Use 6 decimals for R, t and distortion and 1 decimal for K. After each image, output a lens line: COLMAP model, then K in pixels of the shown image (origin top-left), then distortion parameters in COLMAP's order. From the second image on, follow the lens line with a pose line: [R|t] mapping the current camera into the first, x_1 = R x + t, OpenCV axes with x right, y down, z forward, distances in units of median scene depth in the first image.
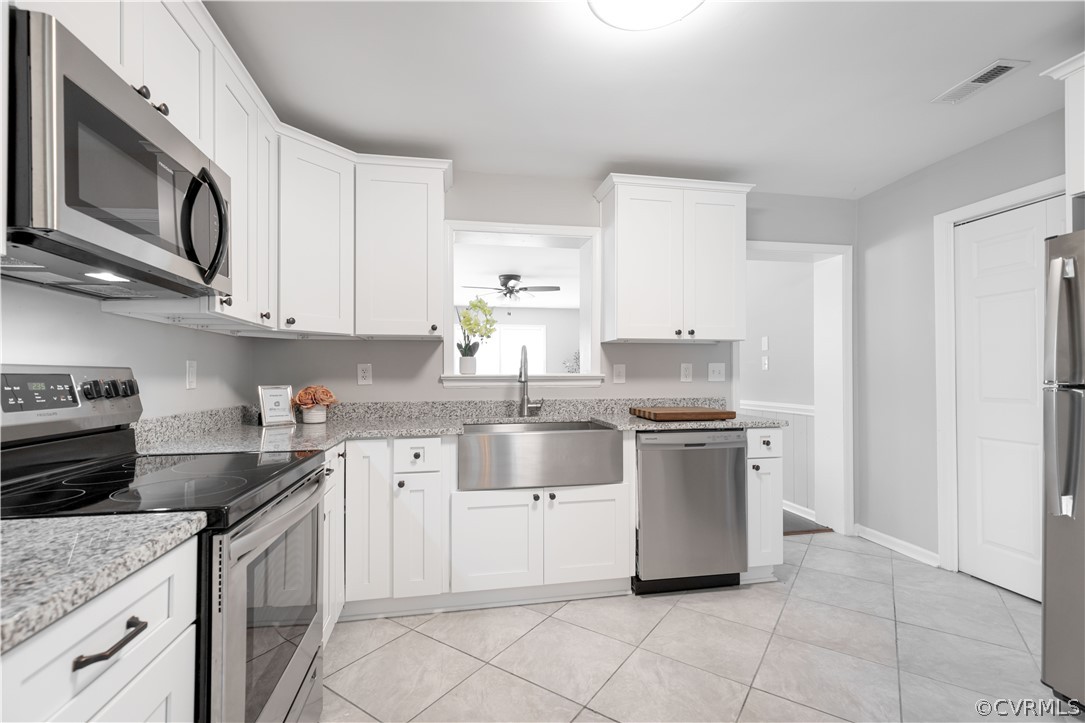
lens RADIAL K [[486.4, 0, 538.4], [0, 486.4, 374.1], [0, 0, 1]] dist [0.000631, -0.000335]
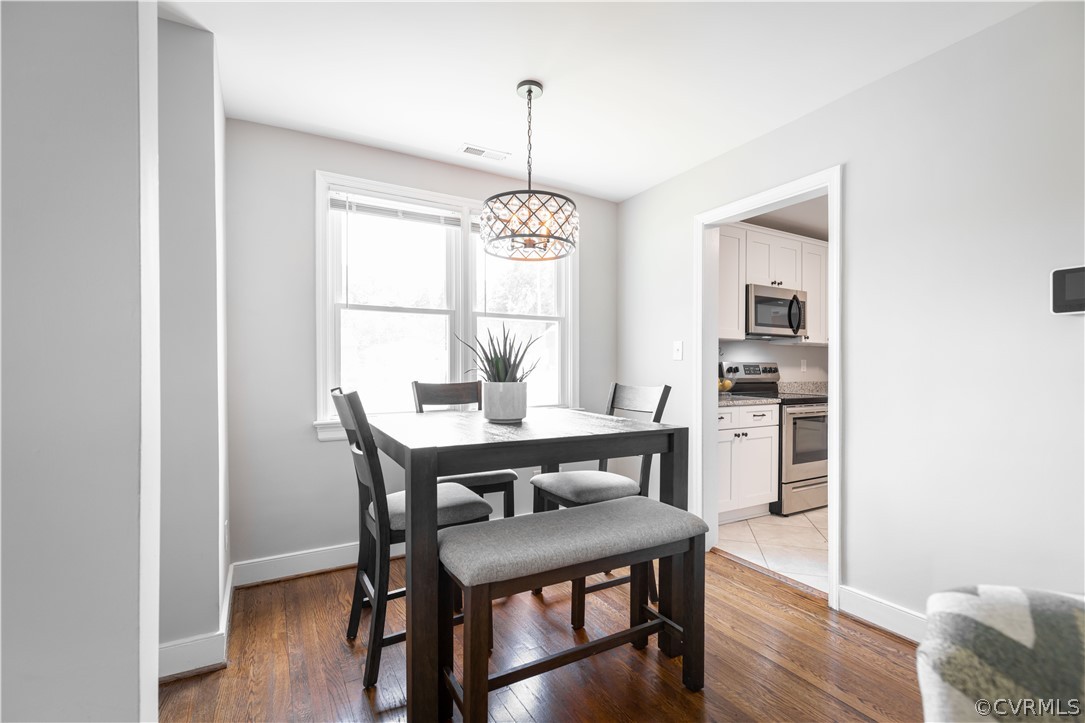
lens RADIAL K [[486.4, 0, 538.4], [0, 486.4, 374.1], [0, 0, 1]] dist [0.000631, -0.000335]
pose [[0.320680, 0.002062, -0.947185, 1.640985], [0.006673, 0.999968, 0.004436, 0.033757], [0.947164, -0.007743, 0.320656, -1.449513]]
